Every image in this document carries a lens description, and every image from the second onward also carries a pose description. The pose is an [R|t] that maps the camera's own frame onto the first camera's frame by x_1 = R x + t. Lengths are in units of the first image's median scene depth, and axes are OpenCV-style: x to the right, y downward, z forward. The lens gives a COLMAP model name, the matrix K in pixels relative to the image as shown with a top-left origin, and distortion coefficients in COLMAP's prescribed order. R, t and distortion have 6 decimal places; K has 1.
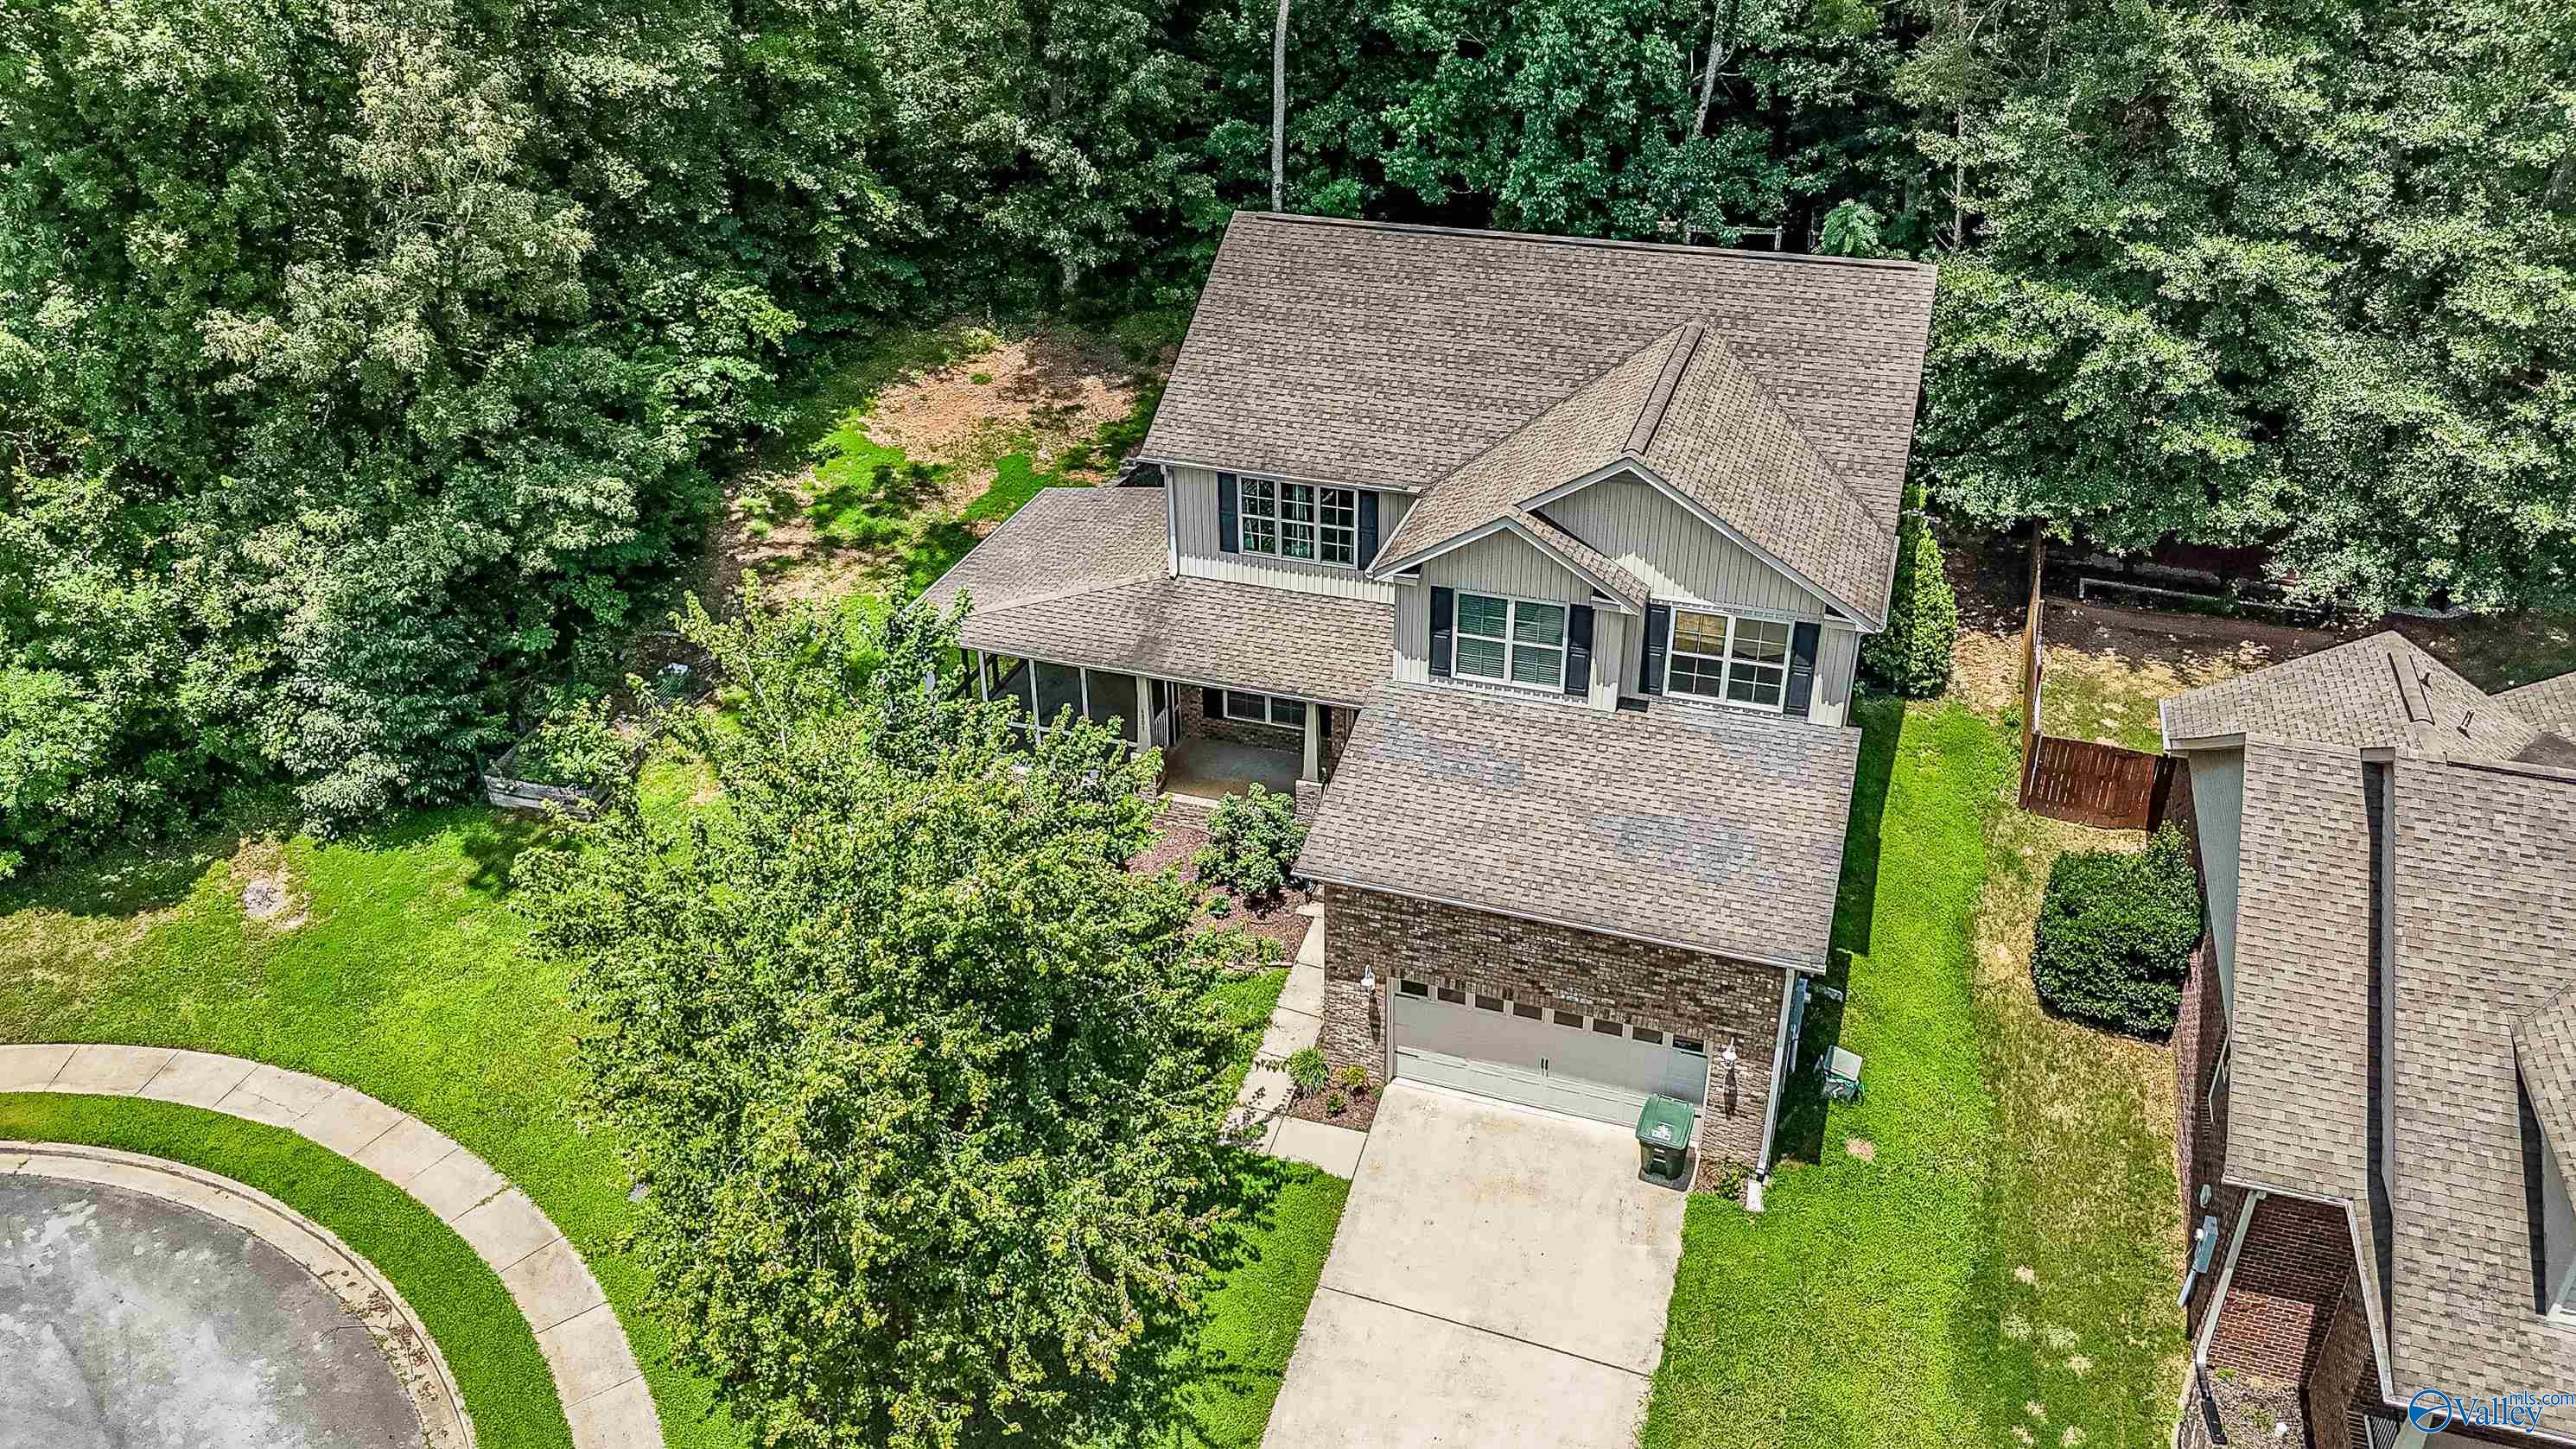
lens RADIAL K [[1991.6, 0, 1282.4], [0, 1991.6, 687.7], [0, 0, 1]] dist [0.054877, -0.024780]
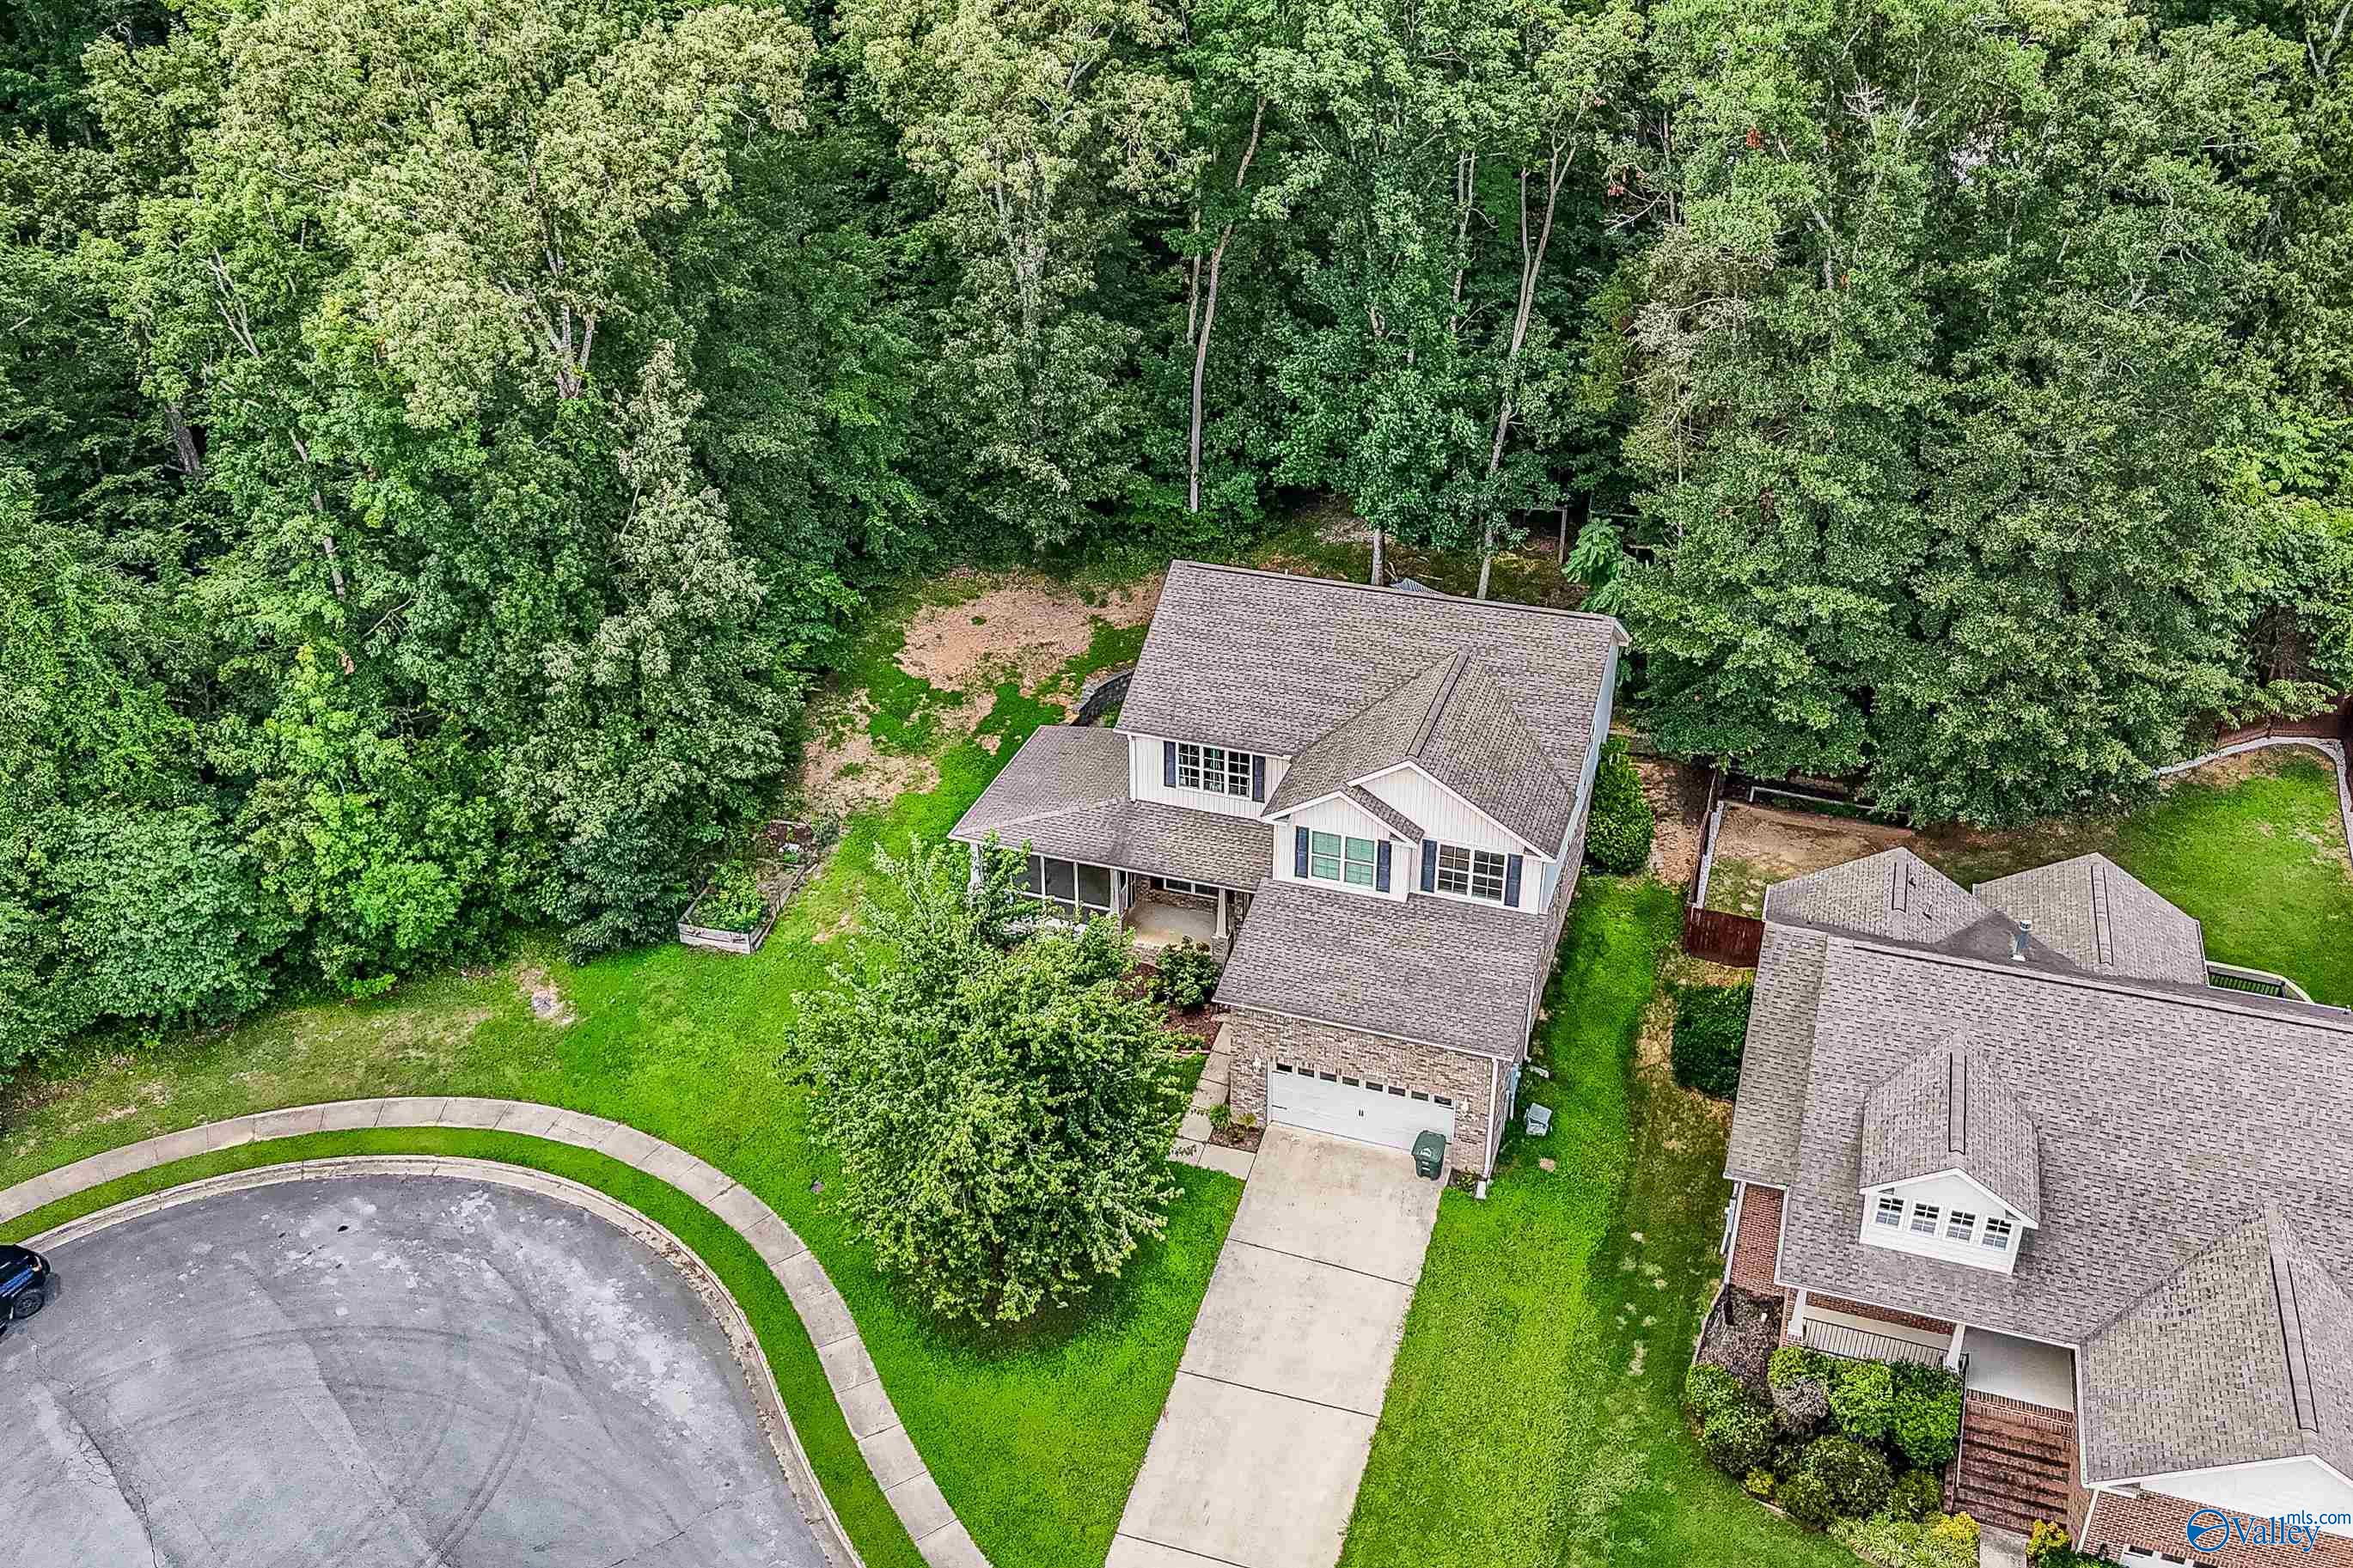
lens RADIAL K [[2152.2, 0, 1157.2], [0, 2152.2, 758.8], [0, 0, 1]] dist [0.093142, -0.001418]
pose [[0.999963, 0.005068, -0.006958, -0.028592], [-0.004989, 0.999923, 0.011339, -0.125678], [0.007015, -0.011304, 0.999912, -0.789668]]
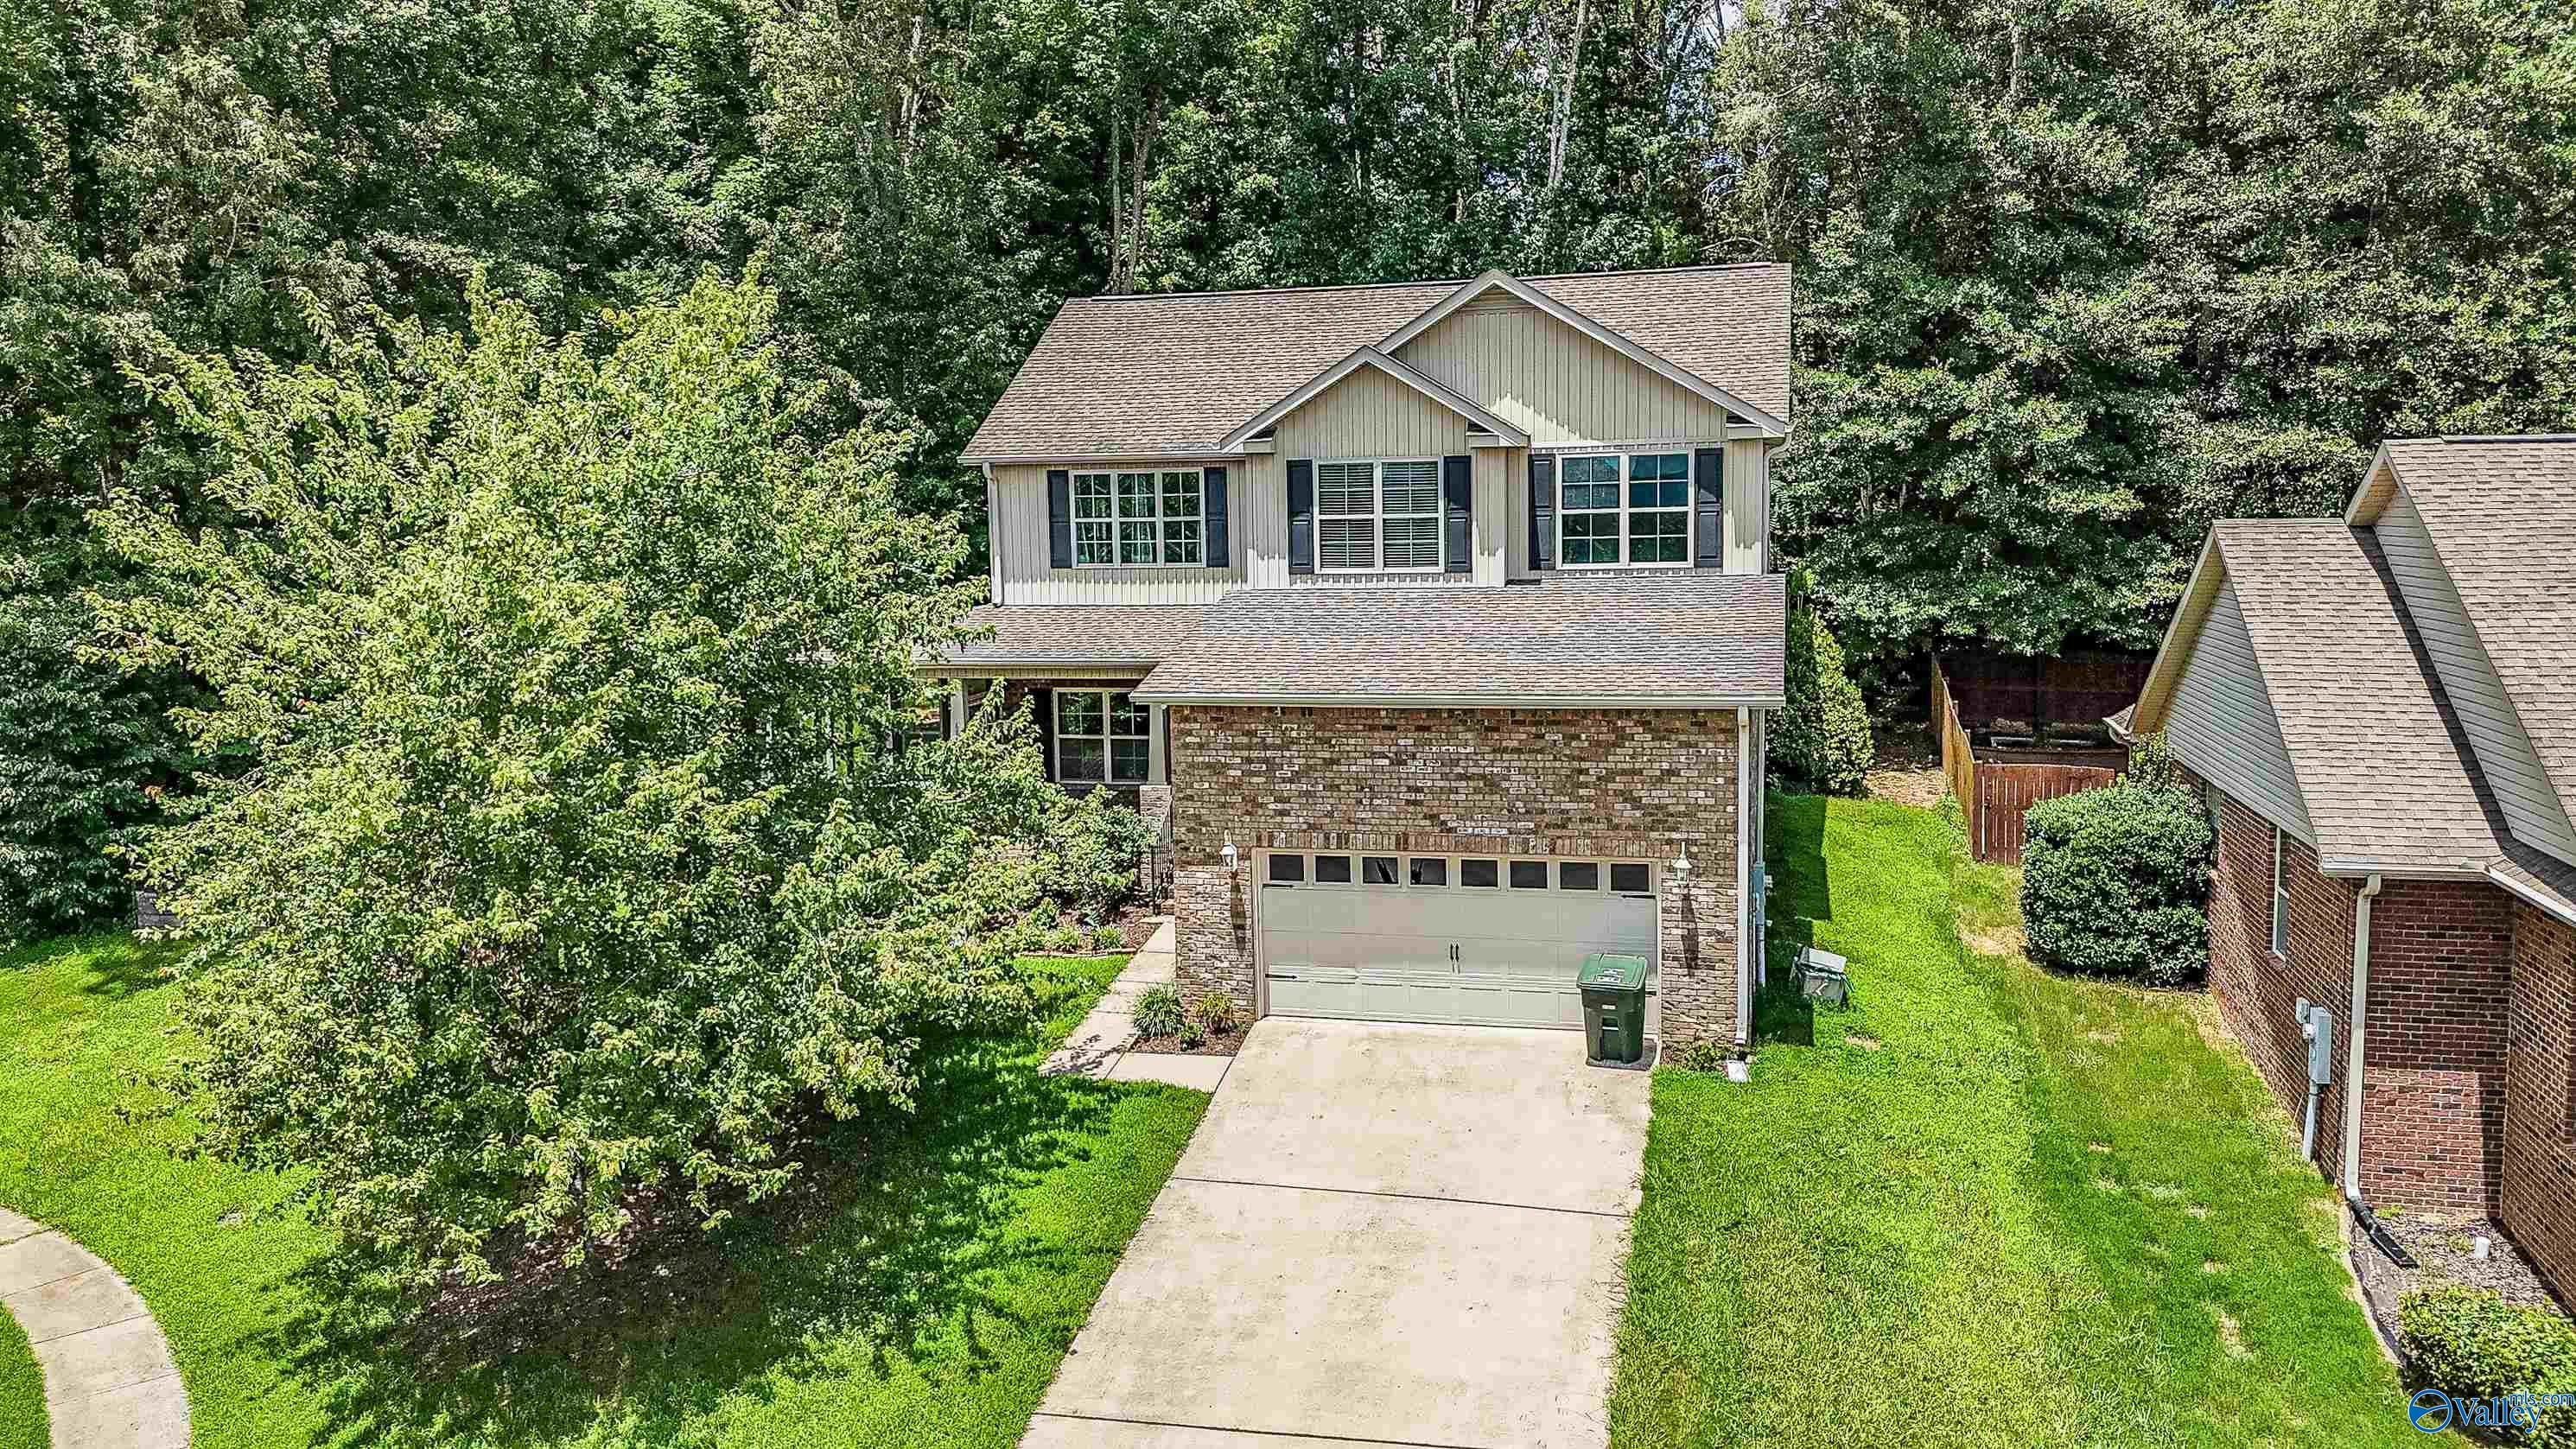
lens RADIAL K [[1991.6, 0, 1289.0], [0, 1991.6, 655.4], [0, 0, 1]] dist [0.054877, -0.024780]
pose [[0.997027, -0.012830, 0.075982, 0.007466], [0.043136, 0.909996, -0.412366, 0.387387], [-0.063853, 0.414418, 0.907844, 0.230943]]
